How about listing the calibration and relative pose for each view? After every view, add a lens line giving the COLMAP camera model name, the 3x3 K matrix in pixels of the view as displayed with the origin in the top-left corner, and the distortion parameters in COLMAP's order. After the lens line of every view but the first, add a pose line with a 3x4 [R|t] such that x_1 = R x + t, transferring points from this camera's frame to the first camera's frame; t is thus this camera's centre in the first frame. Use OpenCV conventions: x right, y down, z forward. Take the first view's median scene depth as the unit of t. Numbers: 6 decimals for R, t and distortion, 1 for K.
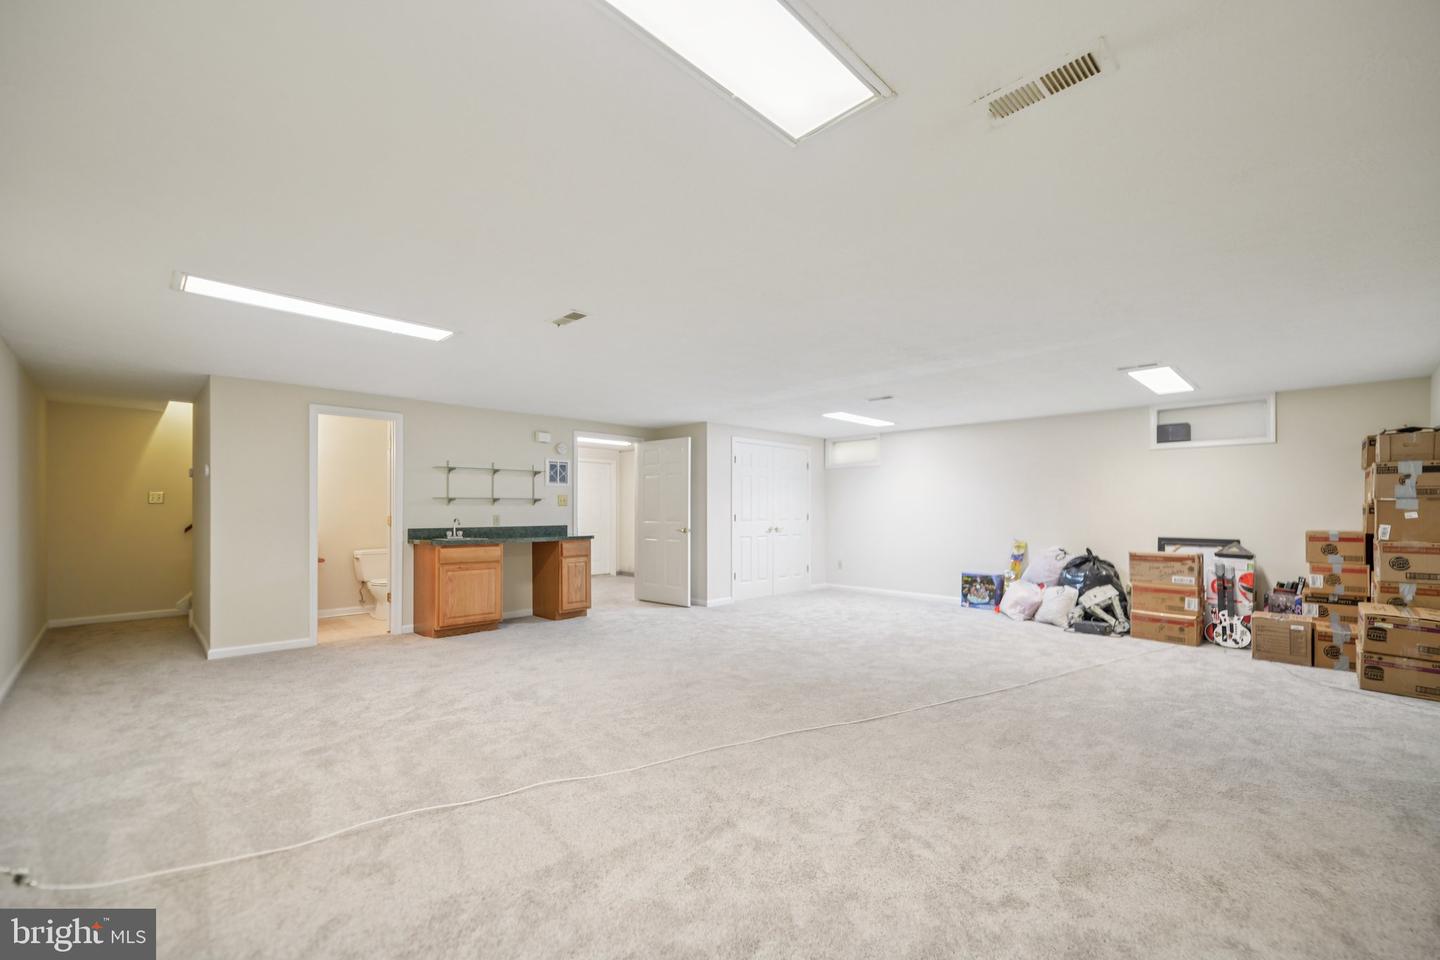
lens RADIAL K [[596.5, 0, 720.0], [0, 596.5, 510.9], [0, 0, 1]] dist [-0.000529, -0.000046]
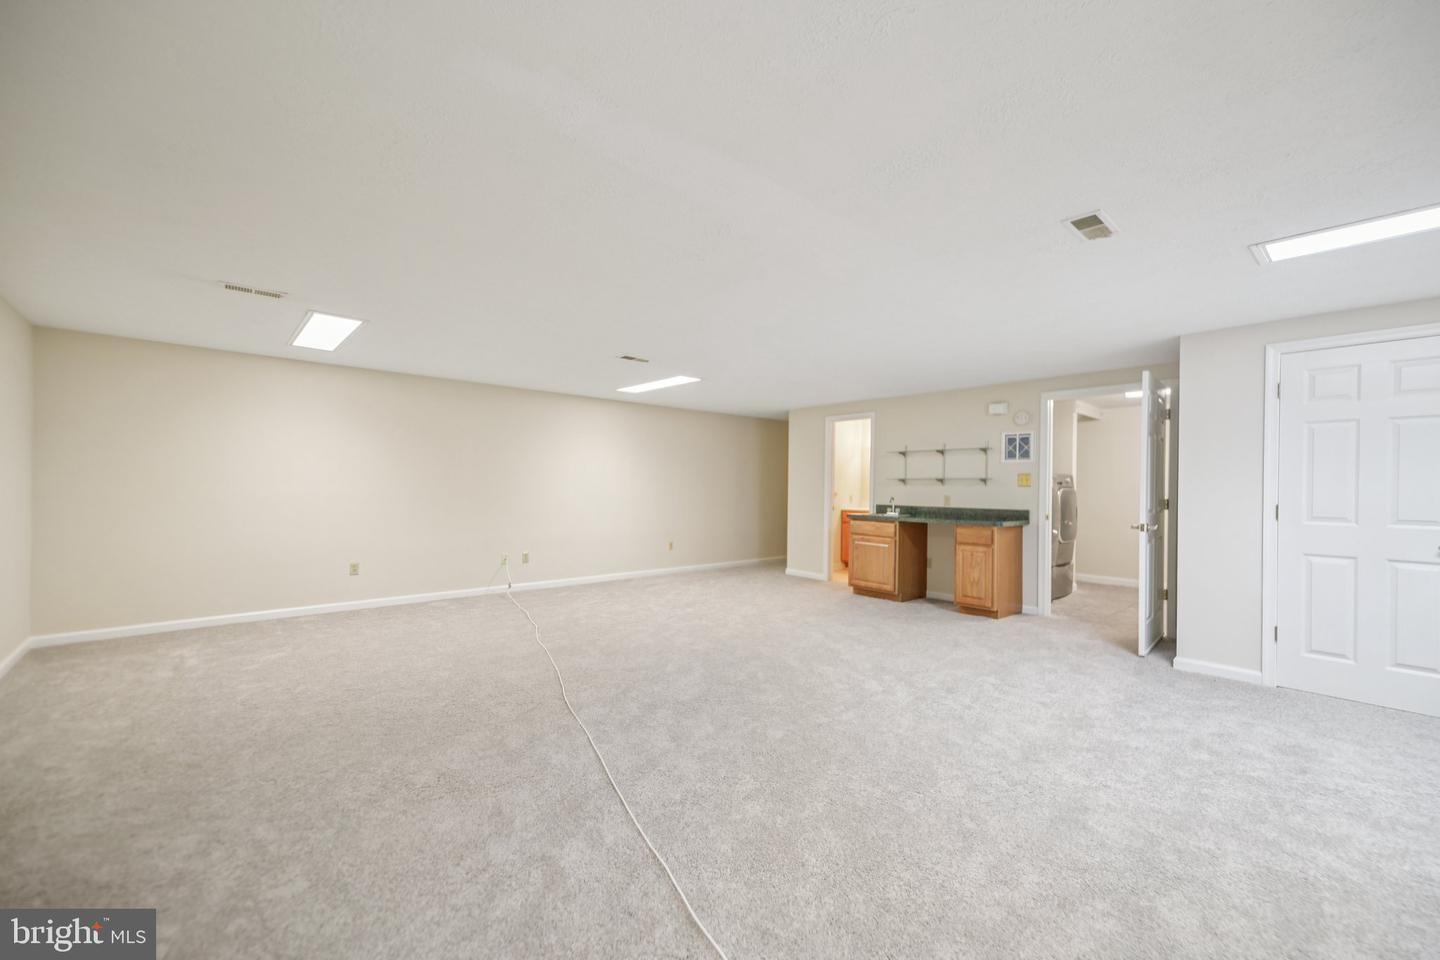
lens RADIAL K [[589.4, 0, 720.0], [0, 589.4, 480.0], [0, 0, 1]] dist [0.000484, 0.000052]
pose [[-0.067463, 0.000136, -0.997722, 0.609016], [-0.002379, 0.999997, 0.000297, -0.016971], [0.997719, 0.002394, -0.067463, 0.650999]]
